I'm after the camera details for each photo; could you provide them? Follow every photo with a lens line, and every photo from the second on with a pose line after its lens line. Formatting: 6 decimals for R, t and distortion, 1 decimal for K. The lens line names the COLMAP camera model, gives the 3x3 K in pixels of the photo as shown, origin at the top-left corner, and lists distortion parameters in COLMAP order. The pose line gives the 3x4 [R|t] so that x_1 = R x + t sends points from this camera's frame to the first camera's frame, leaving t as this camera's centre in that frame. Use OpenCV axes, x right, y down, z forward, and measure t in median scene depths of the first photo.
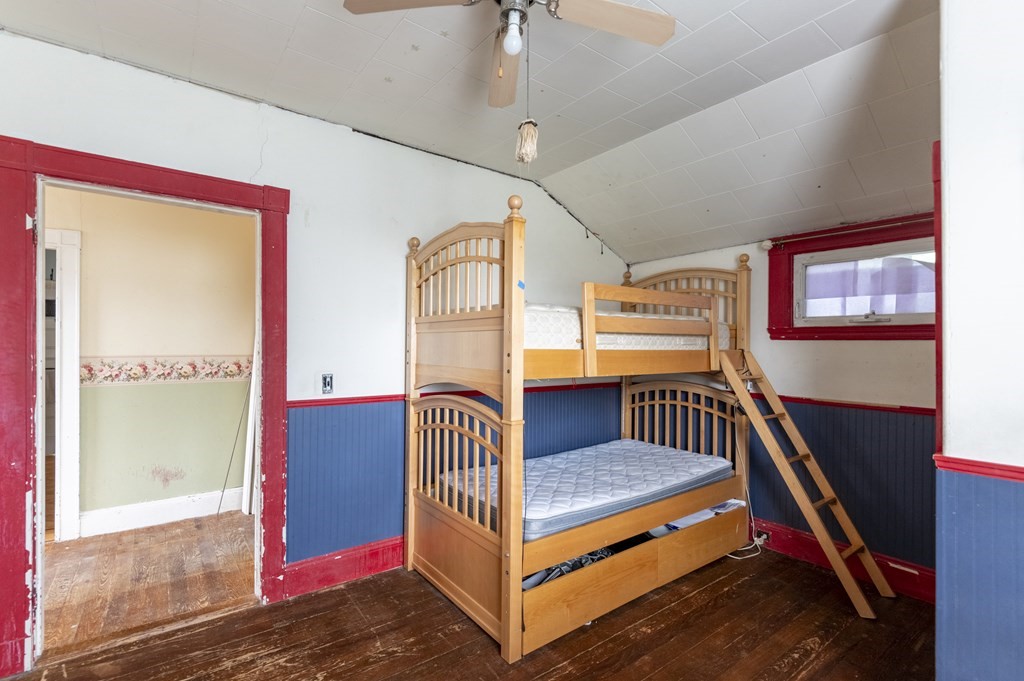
lens RADIAL K [[471.1, 0, 520.3], [0, 471.1, 339.3], [0, 0, 1]] dist [-0.000156, -0.001639]
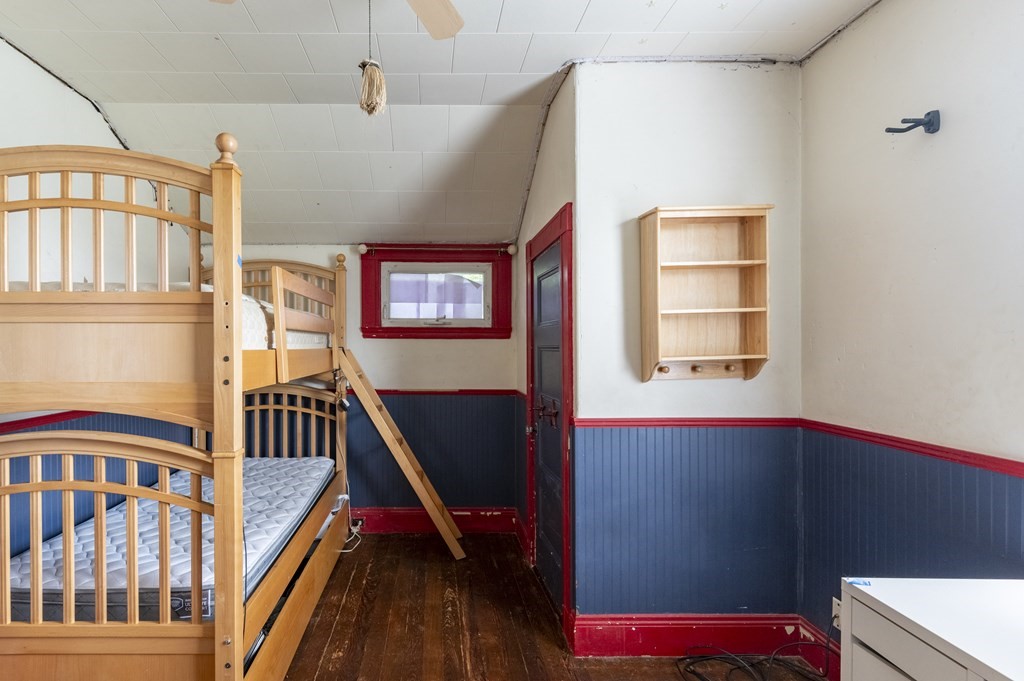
lens RADIAL K [[471.1, 0, 517.1], [0, 471.1, 343.4], [0, 0, 1]] dist [-0.000156, -0.001639]
pose [[0.593054, -0.003140, 0.805157, -0.135146], [-0.007549, 0.999927, 0.009460, 0.000047], [-0.805128, -0.011688, 0.592986, 0.094650]]
